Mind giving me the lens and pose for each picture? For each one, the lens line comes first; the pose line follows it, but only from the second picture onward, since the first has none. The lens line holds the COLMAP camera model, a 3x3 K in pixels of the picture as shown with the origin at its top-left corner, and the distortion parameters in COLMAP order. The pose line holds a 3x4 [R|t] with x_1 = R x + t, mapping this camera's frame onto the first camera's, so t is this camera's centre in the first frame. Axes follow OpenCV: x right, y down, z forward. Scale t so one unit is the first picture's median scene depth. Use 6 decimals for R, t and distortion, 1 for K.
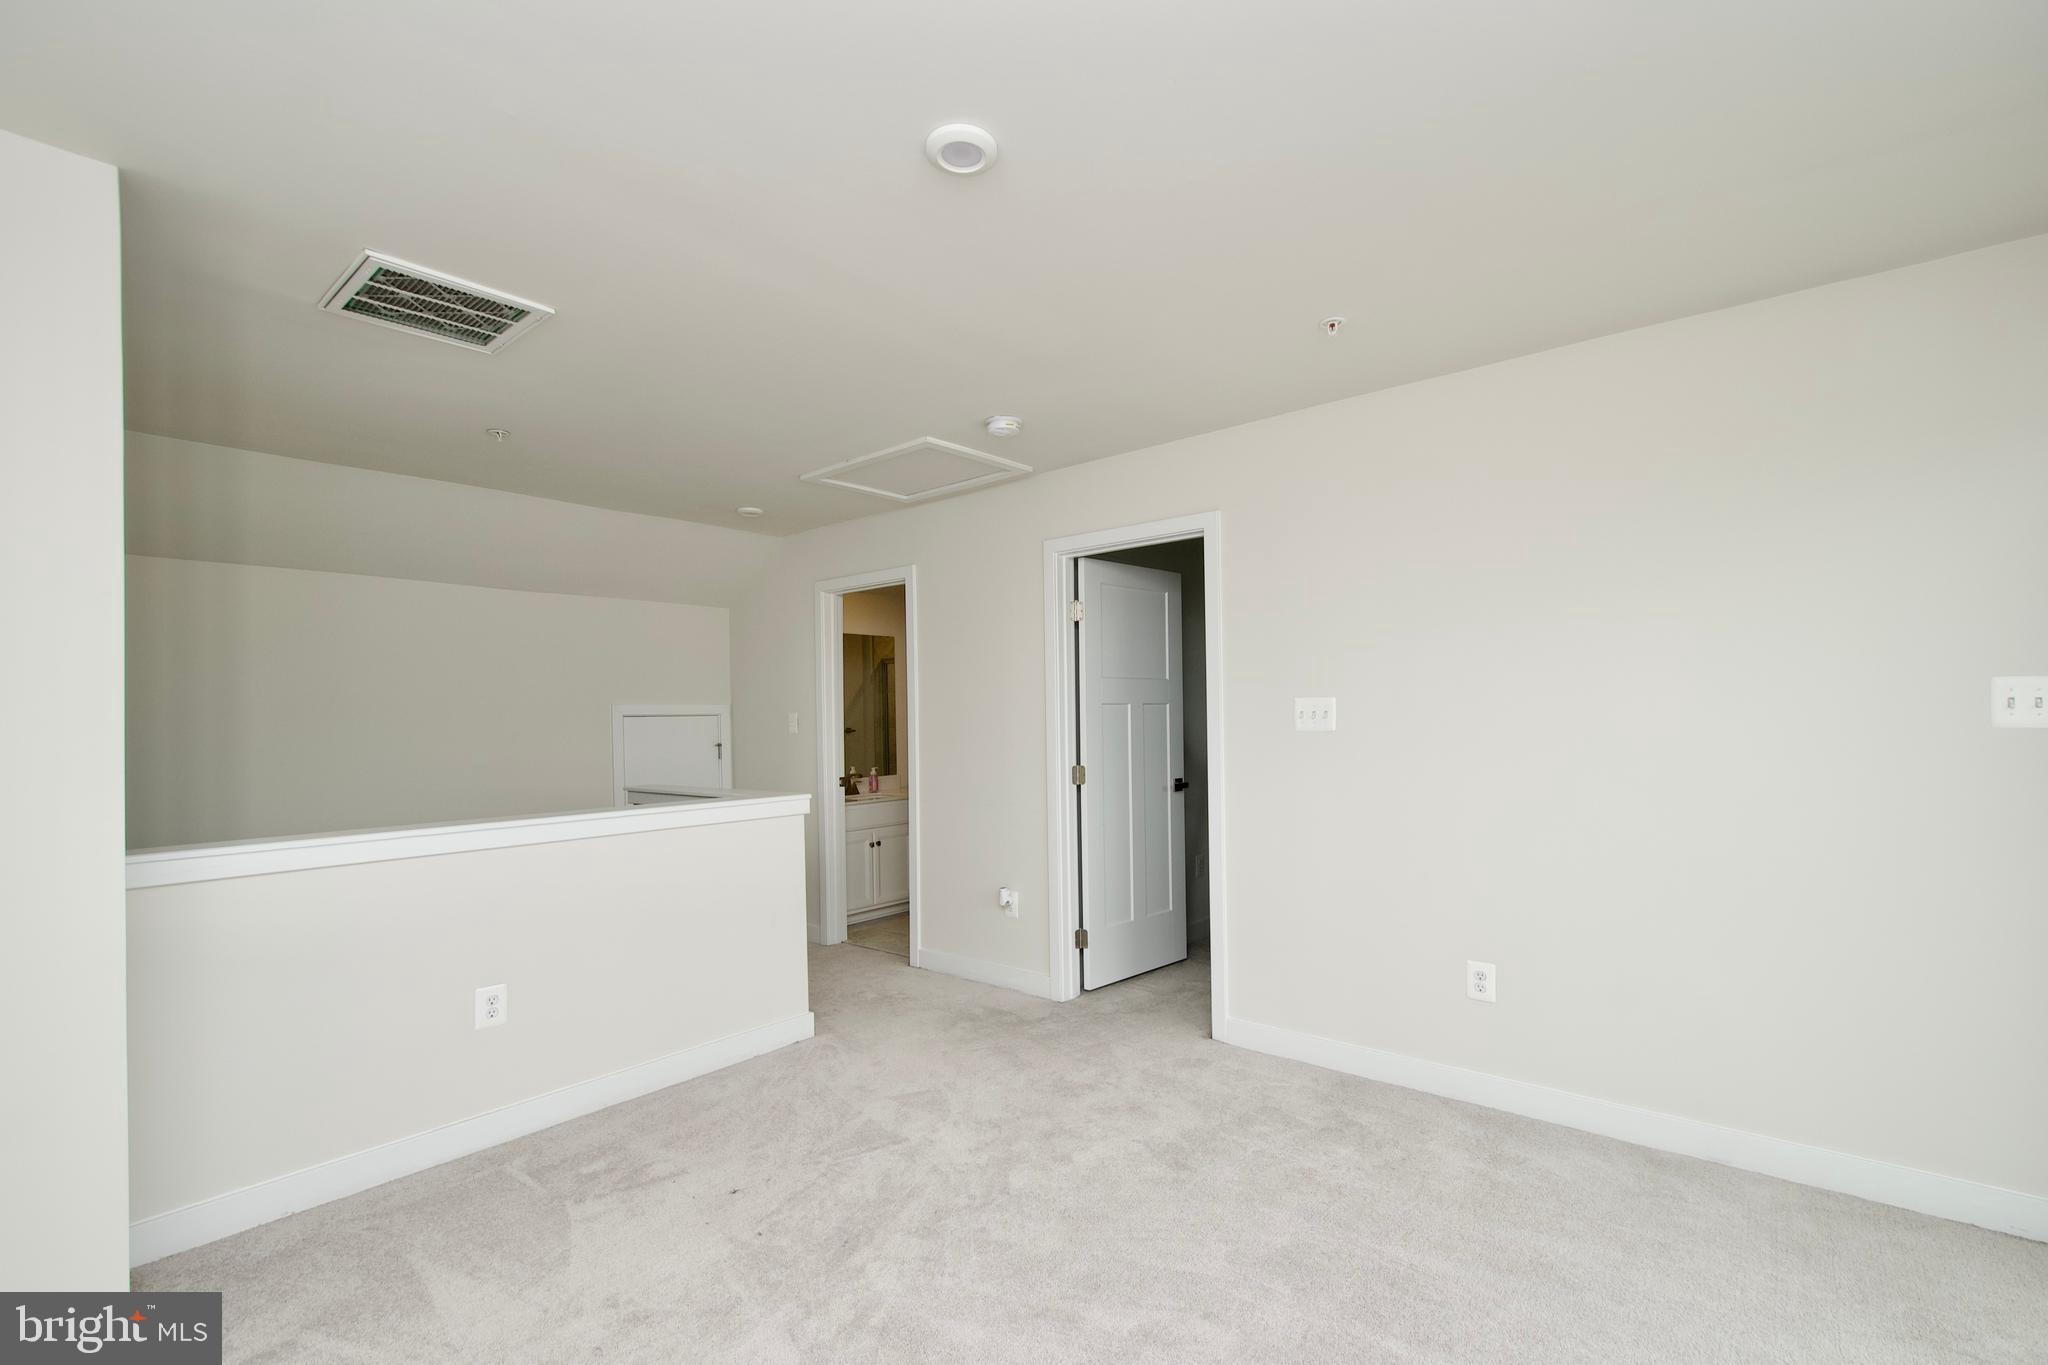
lens RADIAL K [[898.3, 0, 1040.9], [0, 898.3, 712.3], [0, 0, 1]] dist [0.011141, -0.009642]
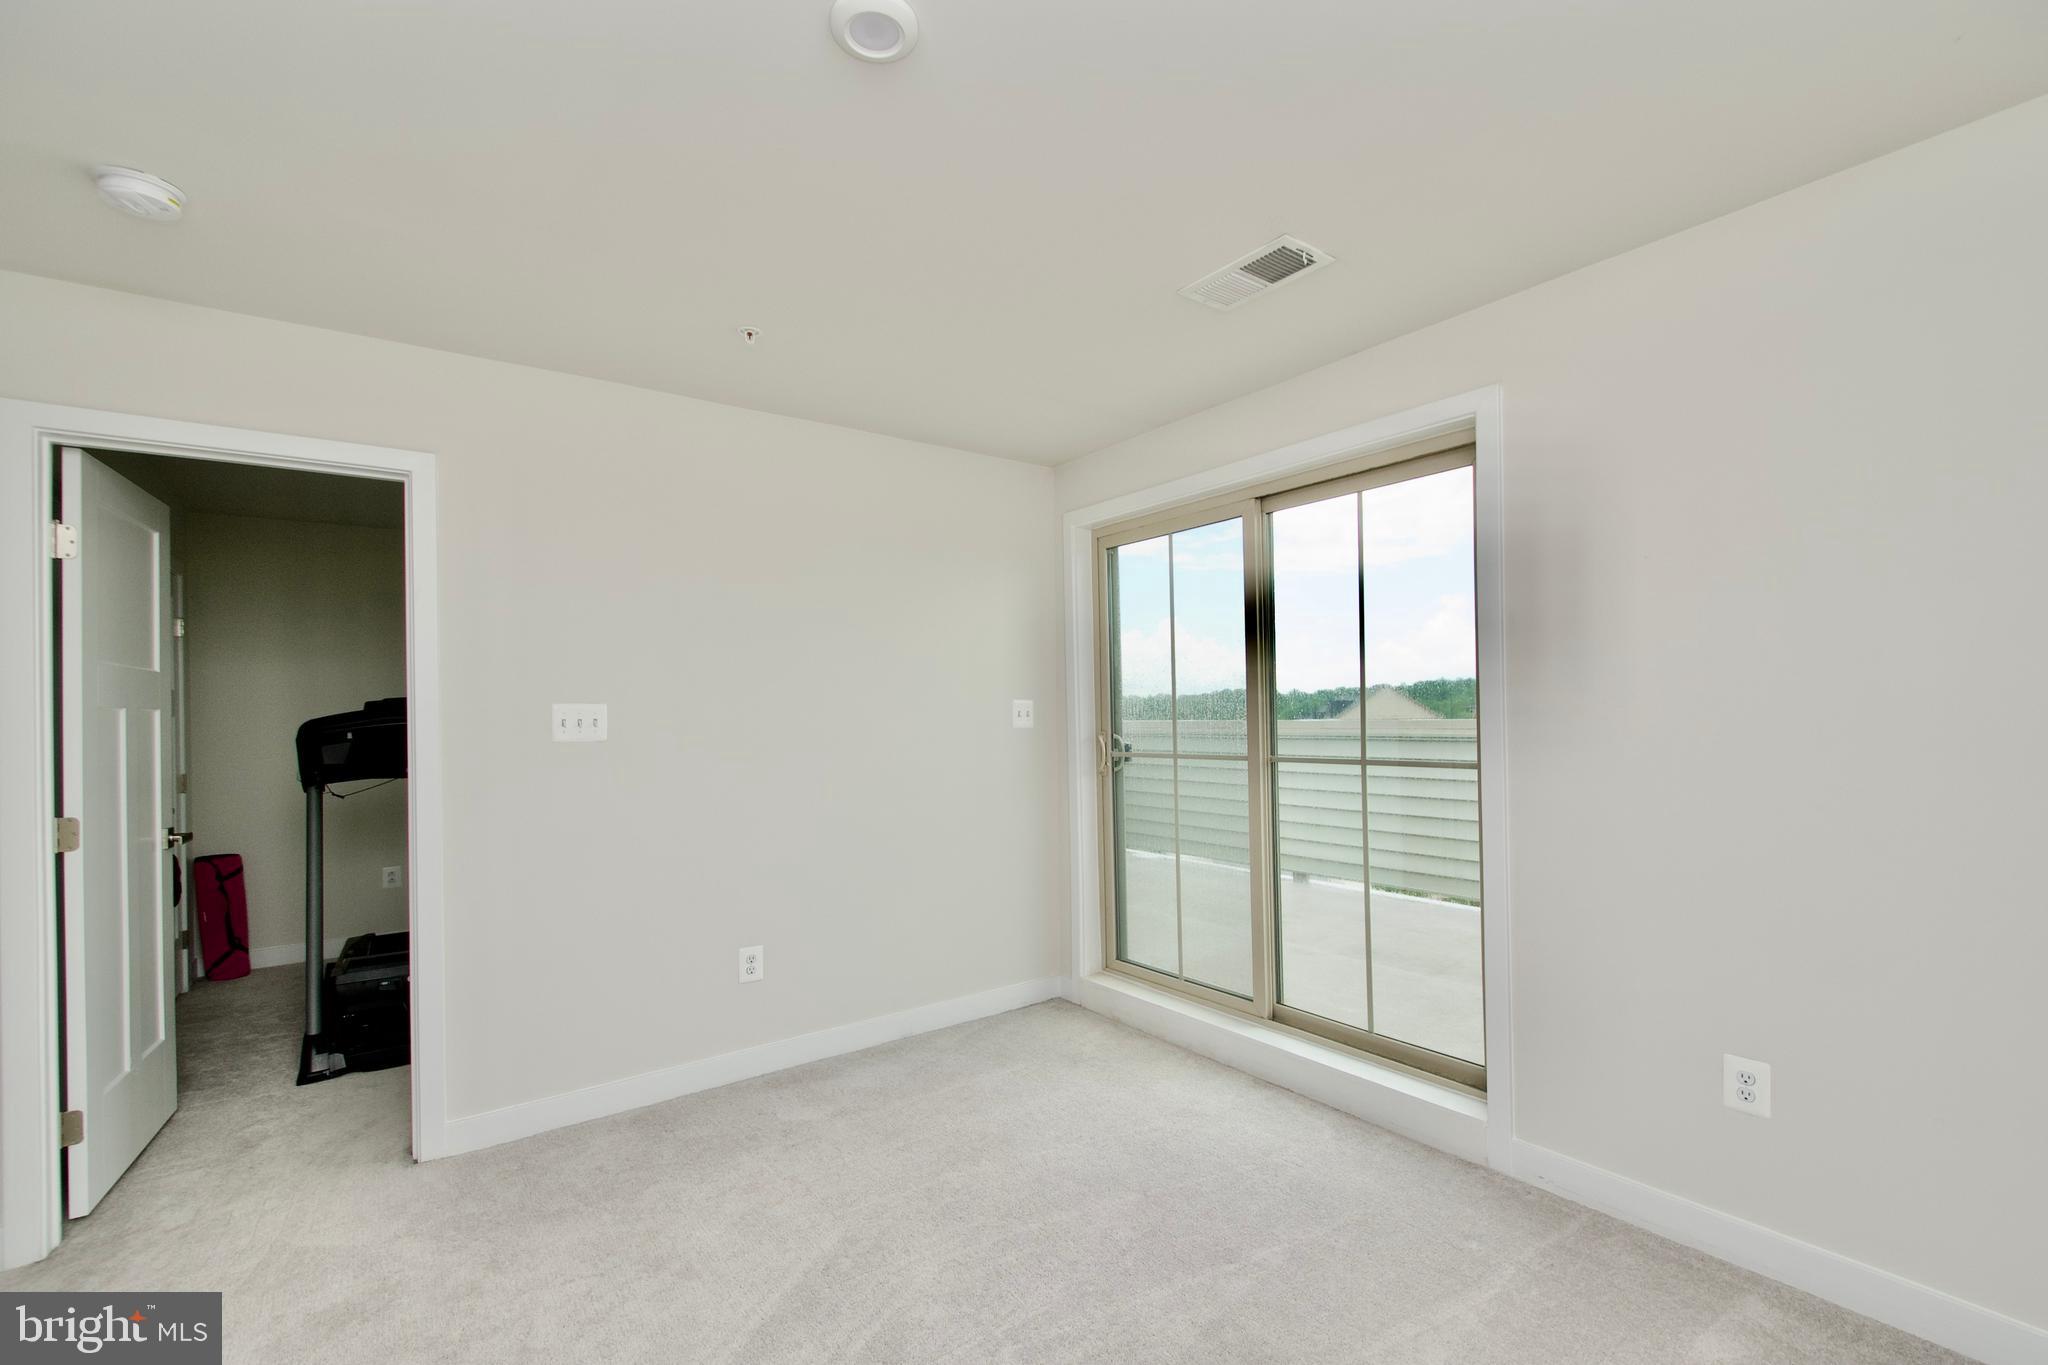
lens RADIAL K [[898.3, 0, 1040.9], [0, 898.3, 712.3], [0, 0, 1]] dist [0.011141, -0.009642]
pose [[0.225924, 0.013650, 0.974049, -0.445184], [0.009059, 0.999829, -0.016113, 0.010096], [-0.974103, 0.012464, 0.225762, 0.354323]]
